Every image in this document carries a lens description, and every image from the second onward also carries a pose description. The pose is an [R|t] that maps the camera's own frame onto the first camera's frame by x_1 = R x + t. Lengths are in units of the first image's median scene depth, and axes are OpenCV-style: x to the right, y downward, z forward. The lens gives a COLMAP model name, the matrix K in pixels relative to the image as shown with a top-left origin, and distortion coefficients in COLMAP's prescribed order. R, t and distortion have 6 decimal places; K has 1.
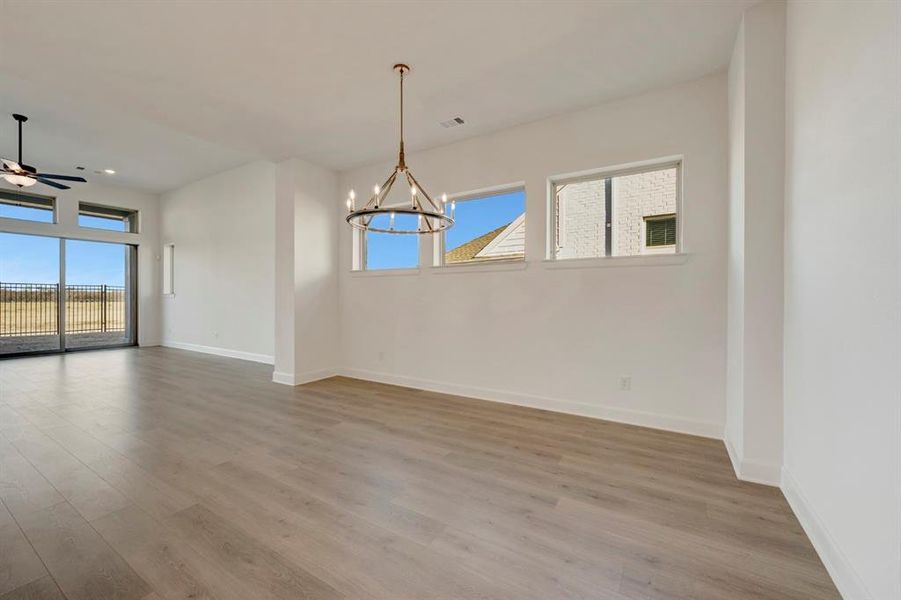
lens RADIAL K [[361.7, 0, 447.7], [0, 361.7, 299.5], [0, 0, 1]] dist [-0.000104, -0.000093]
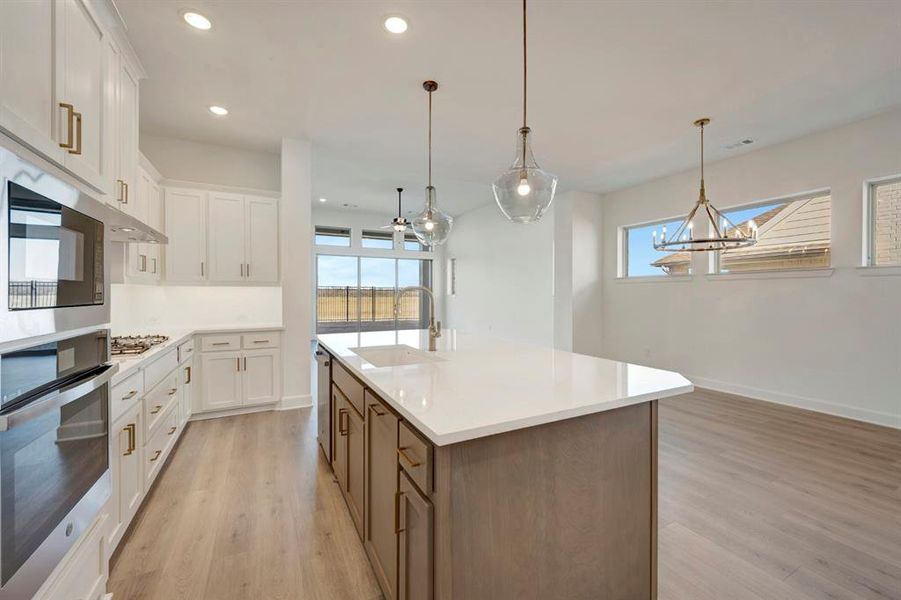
lens RADIAL K [[361.4, 0, 449.8], [0, 361.4, 294.5], [0, 0, 1]] dist [0.000229, -0.000162]
pose [[0.861945, 0.003564, -0.506990, -0.096354], [-0.005234, 0.999985, -0.001869, -0.014628], [0.506975, 0.004265, 0.861950, -0.201198]]
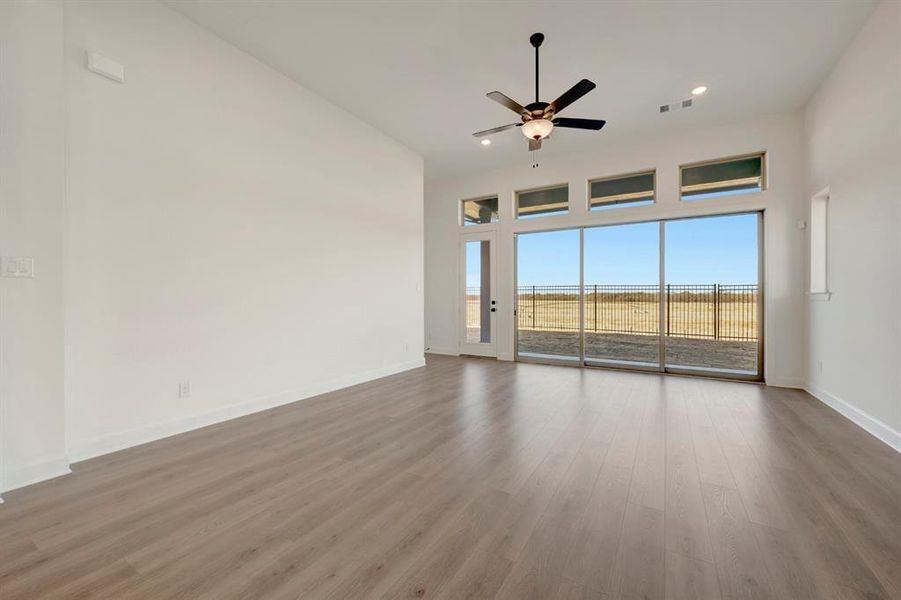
lens RADIAL K [[350.8, 0, 451.0], [0, 350.8, 295.3], [0, 0, 1]] dist [-0.041798, -0.000054]
pose [[-0.009729, -0.005739, -0.999936, -0.347328], [-0.011311, 0.999920, -0.005629, -0.004433], [0.999889, 0.011256, -0.009793, 0.563217]]
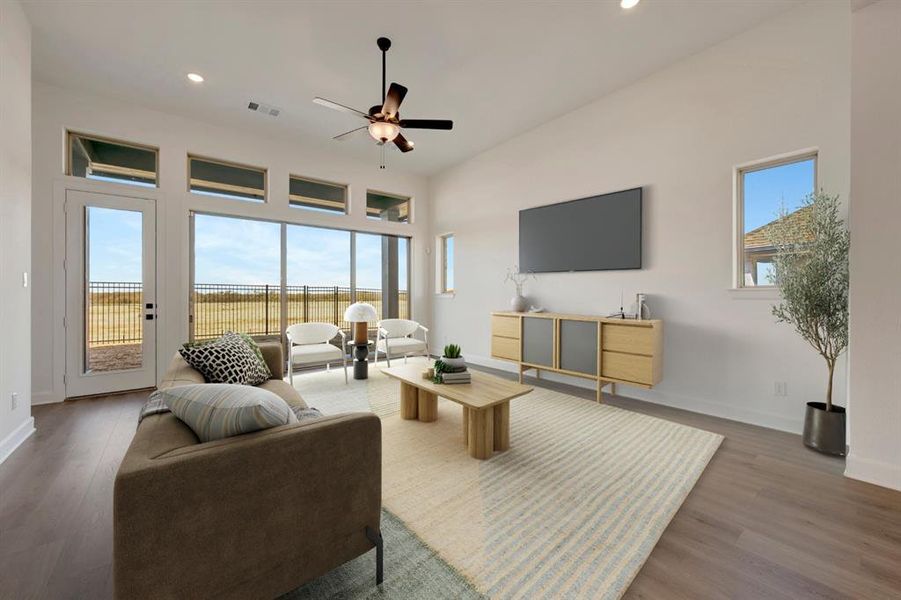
lens RADIAL K [[361.4, 0, 449.8], [0, 361.4, 294.5], [0, 0, 1]] dist [0.000229, -0.000162]
pose [[0.942084, -0.005414, -0.335334, -0.545770], [0.000525, 0.999892, -0.014669, -0.002443], [0.335377, 0.013643, 0.941985, 0.254432]]
